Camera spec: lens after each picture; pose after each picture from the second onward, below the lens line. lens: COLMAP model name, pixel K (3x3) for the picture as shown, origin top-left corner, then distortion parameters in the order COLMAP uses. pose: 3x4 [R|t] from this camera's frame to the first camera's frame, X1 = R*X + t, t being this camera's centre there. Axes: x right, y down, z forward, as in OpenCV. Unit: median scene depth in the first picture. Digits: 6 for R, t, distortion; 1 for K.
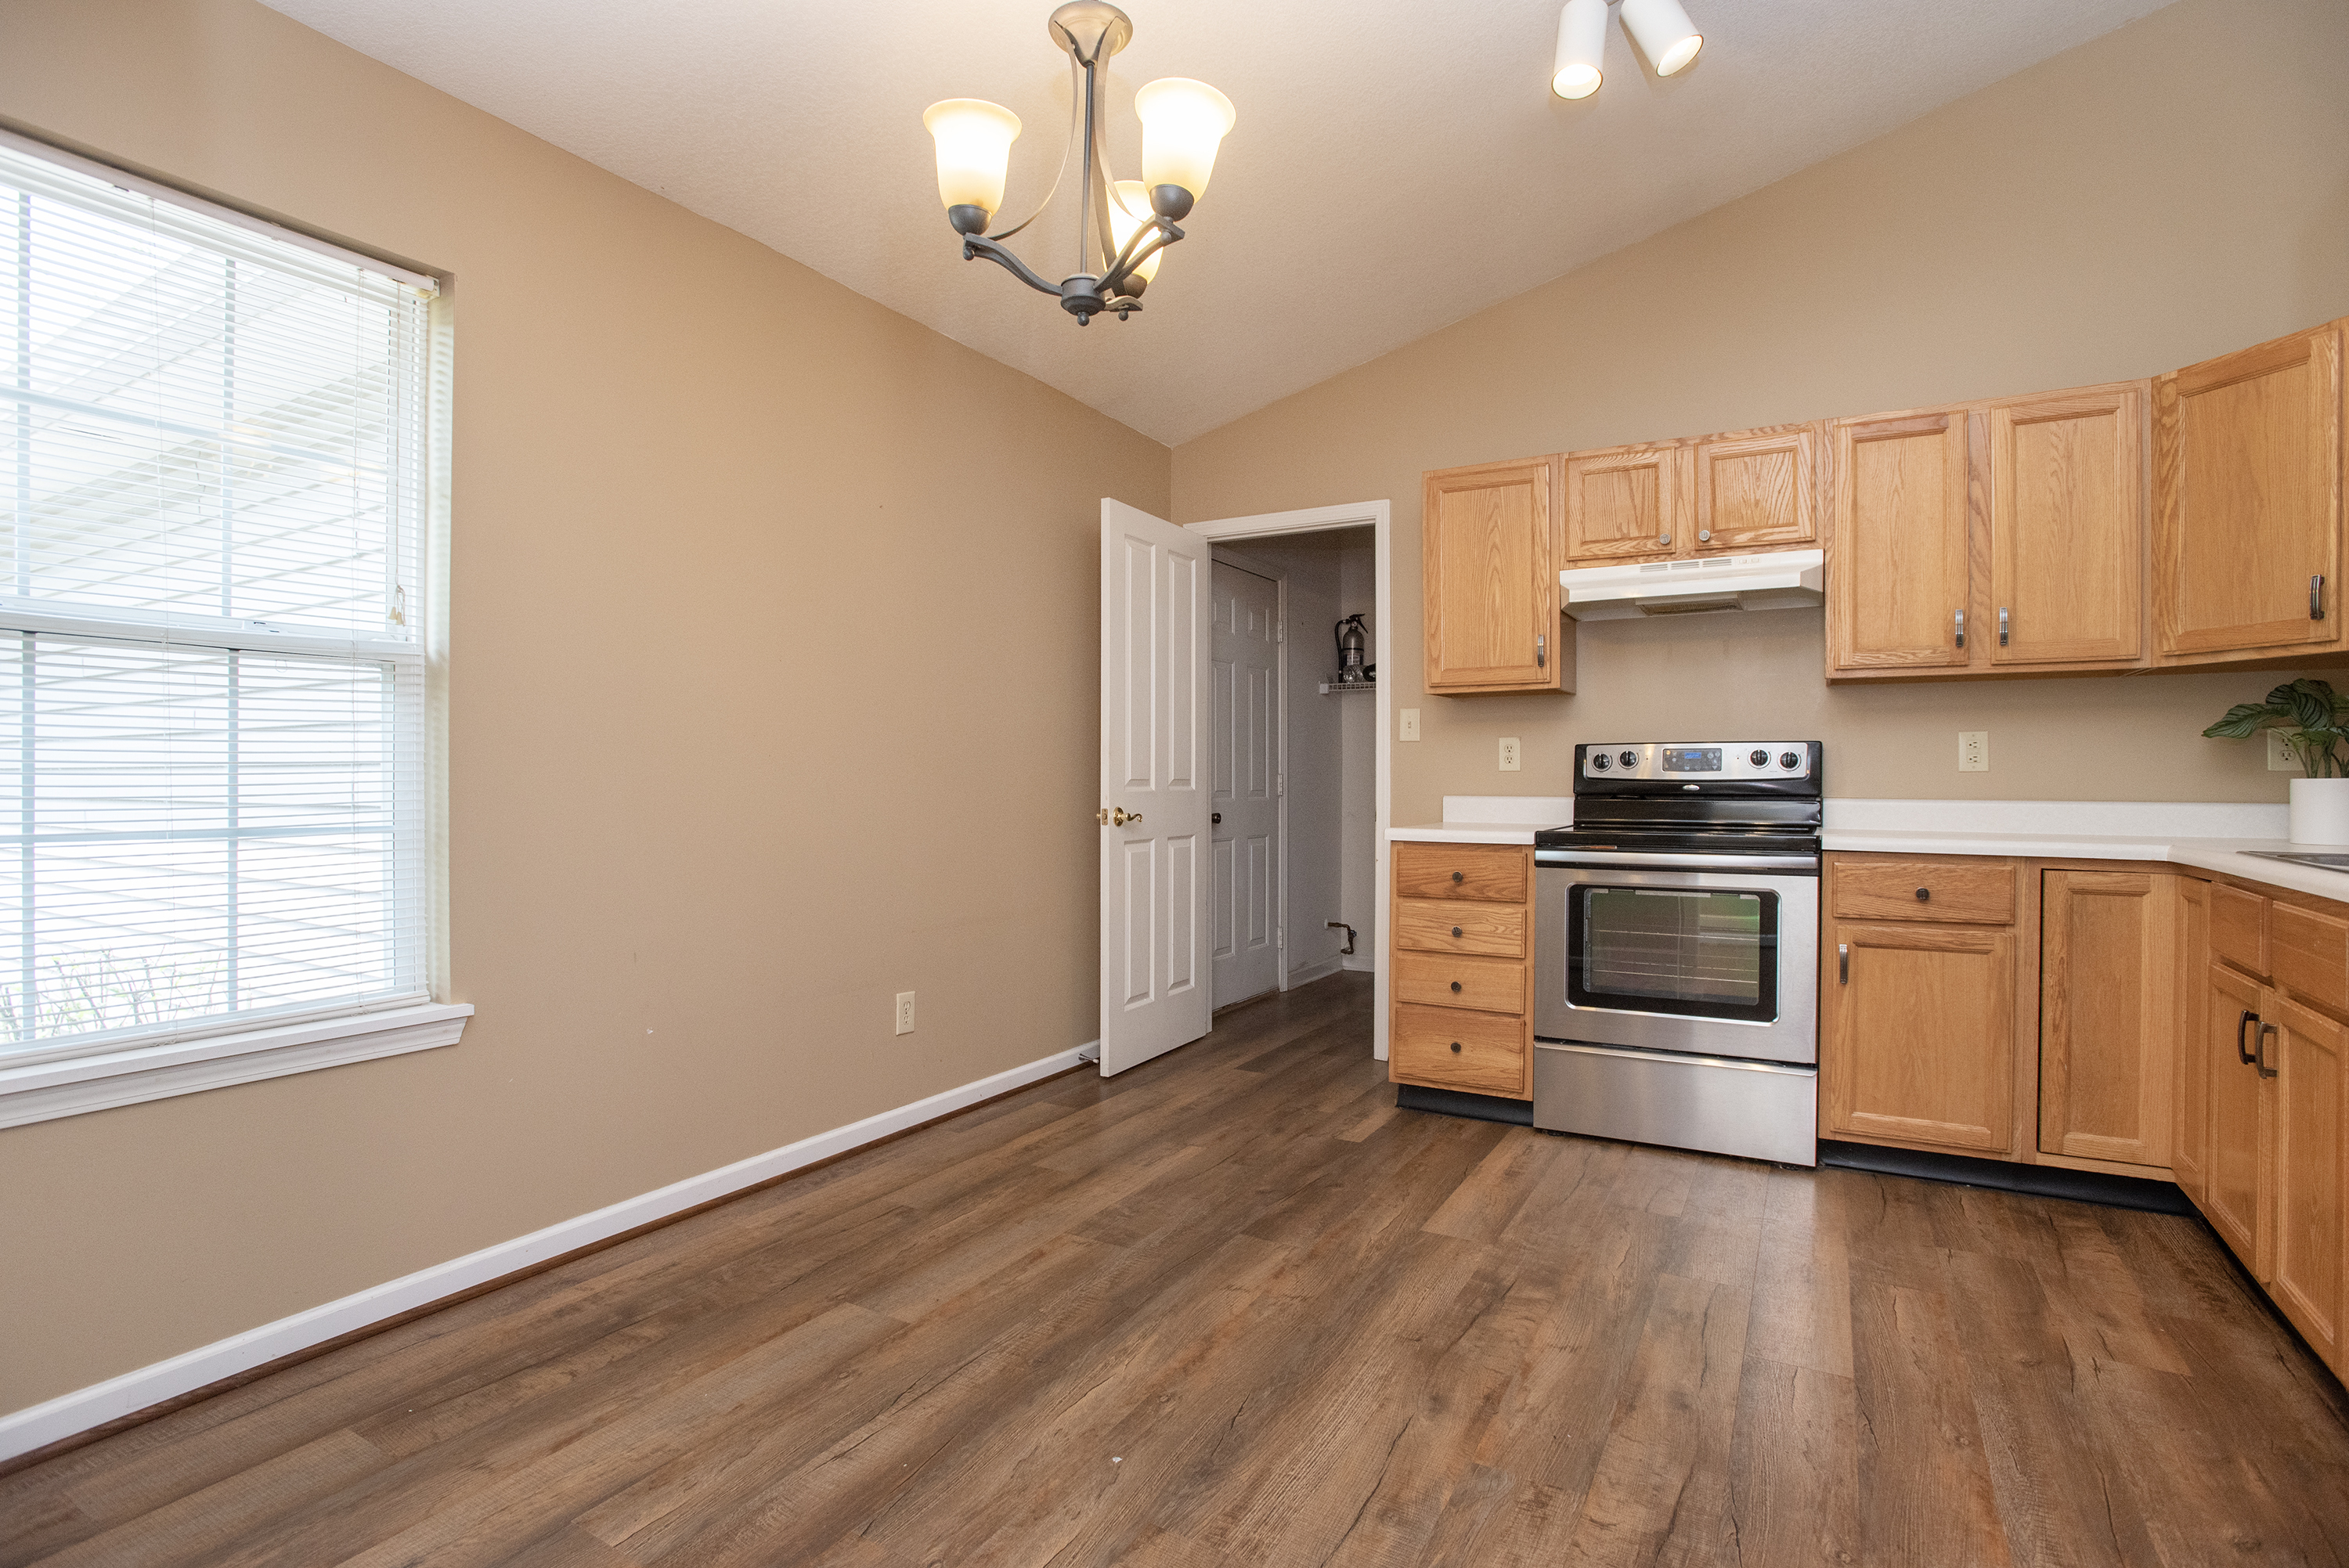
lens RADIAL K [[1164.6, 0, 1174.5], [0, 1164.6, 784.0], [0, 0, 1]] dist [-0.068556, 0.018804]
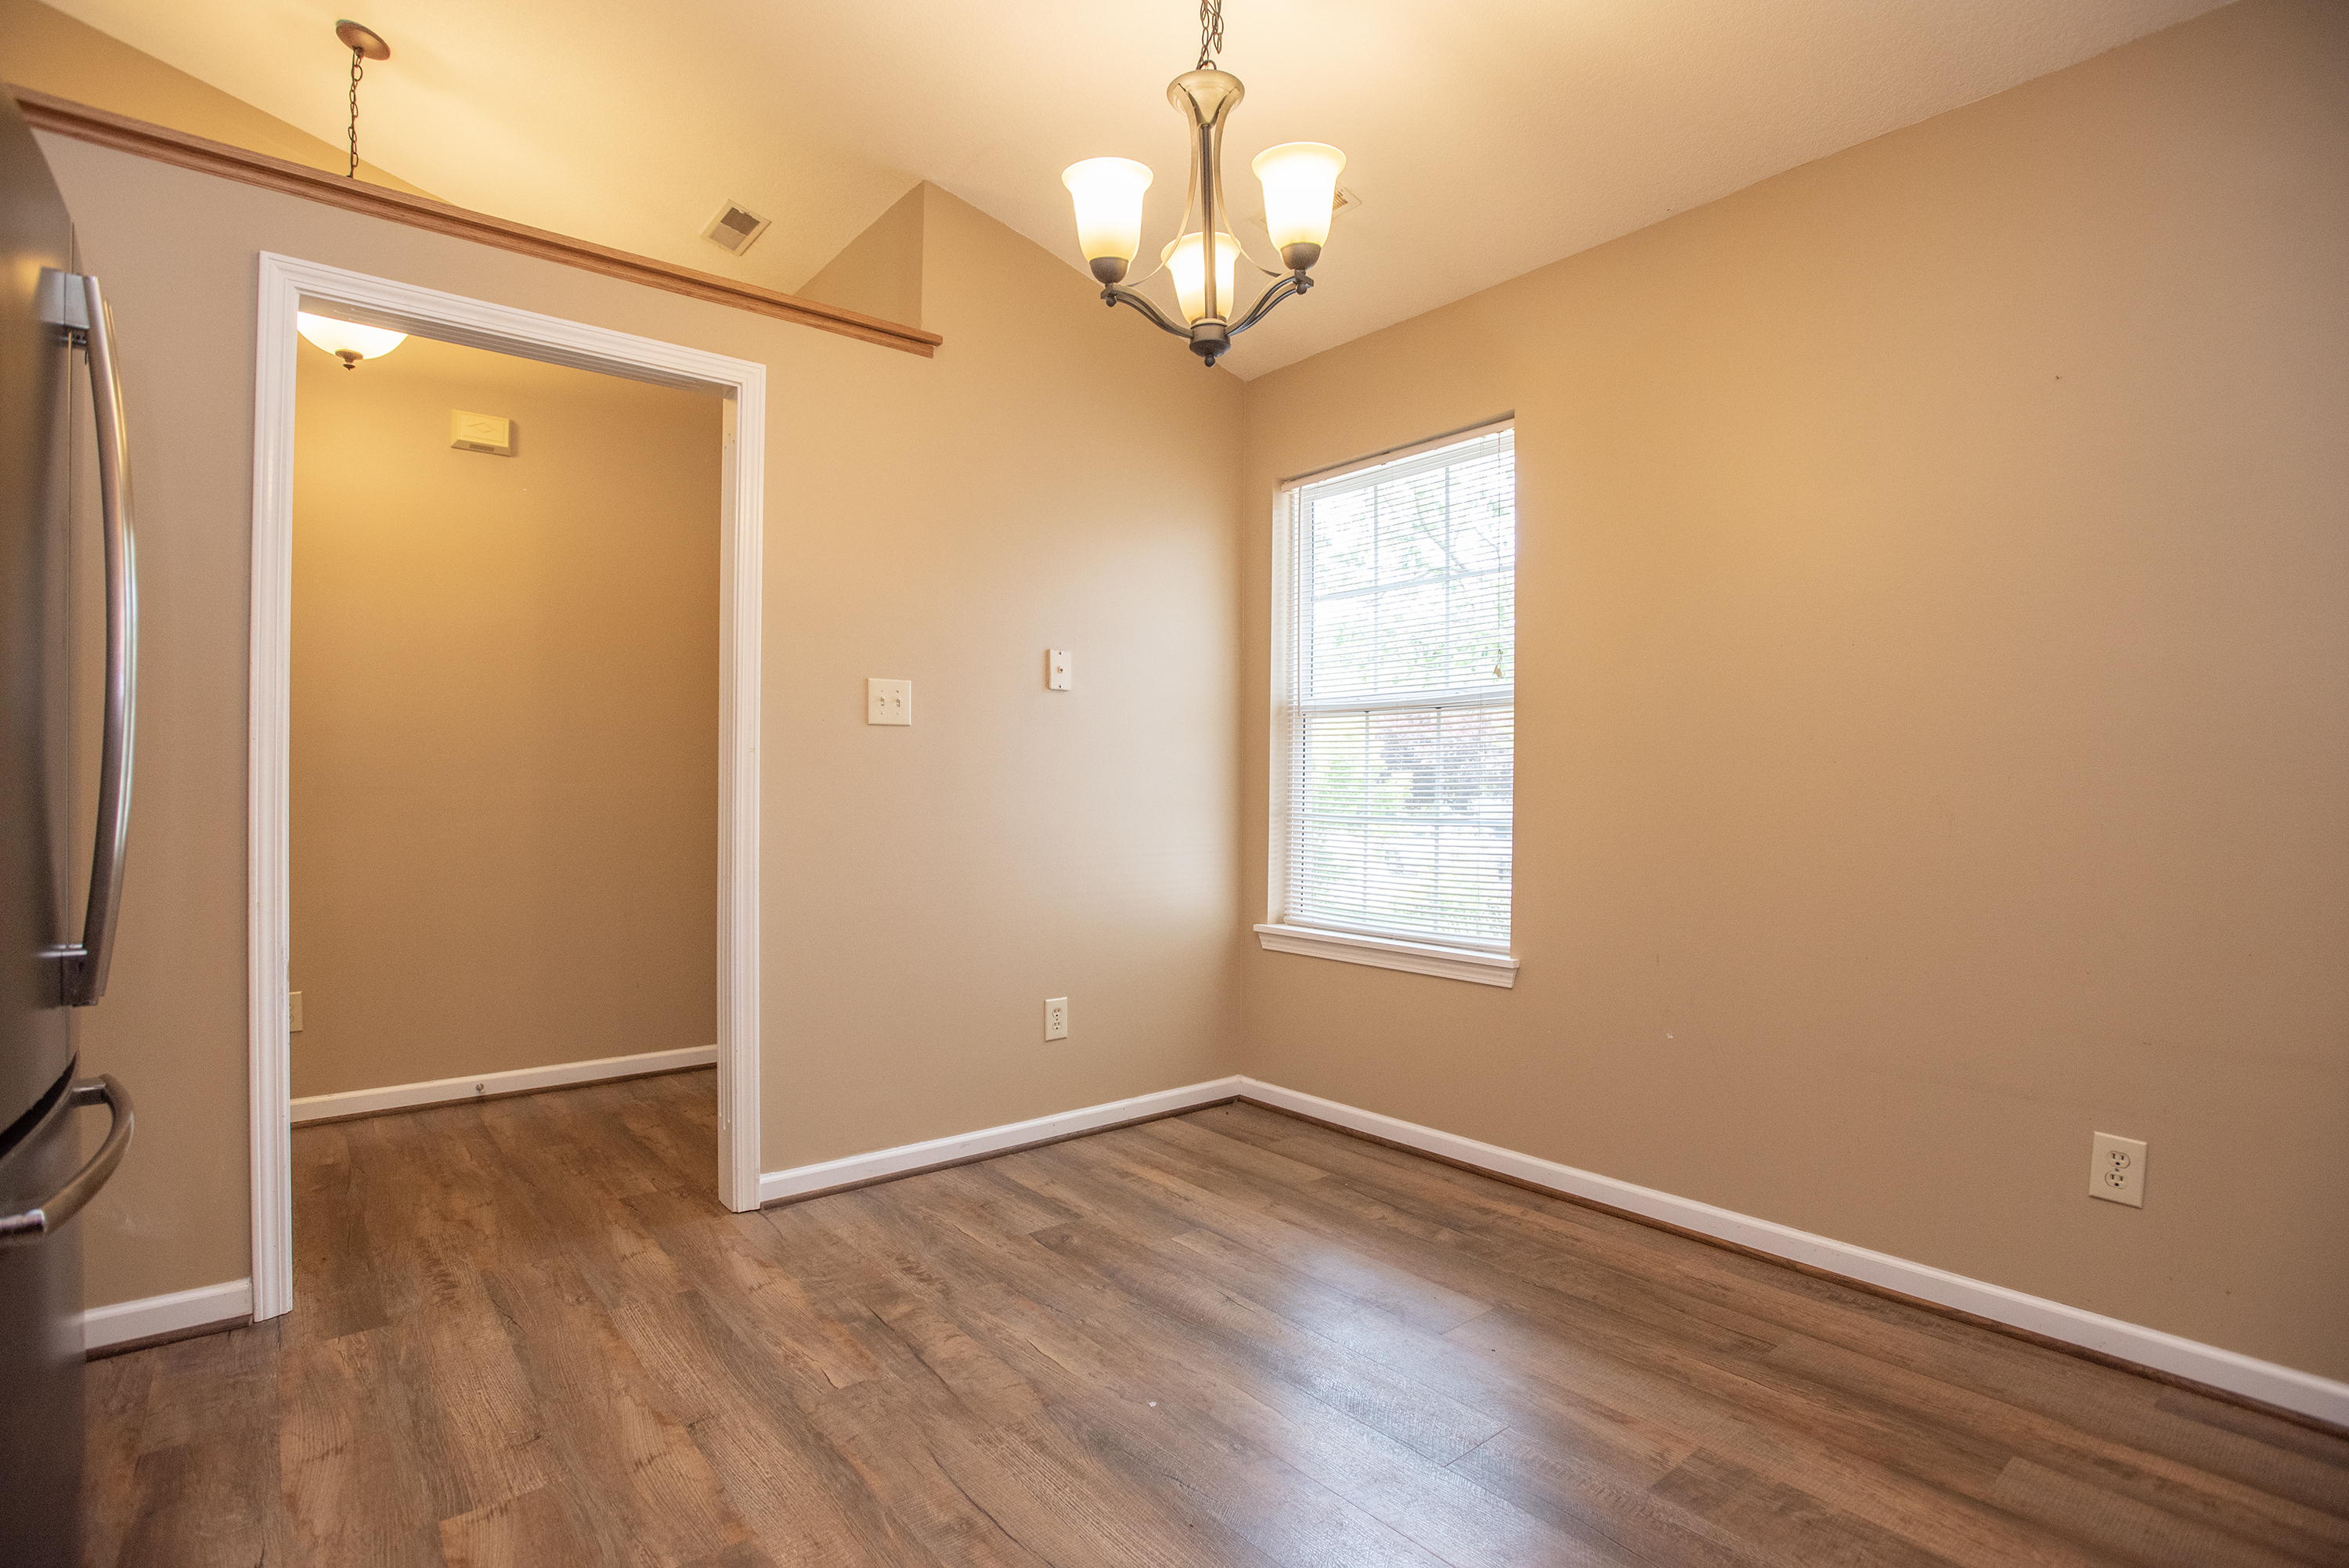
lens RADIAL K [[1164.6, 0, 1174.5], [0, 1164.6, 784.0], [0, 0, 1]] dist [-0.068556, 0.018804]
pose [[-0.369699, -0.003078, -0.929147, 0.779436], [-0.010503, 0.999944, 0.000867, -0.007530], [0.929092, 0.010079, -0.369711, 1.140669]]
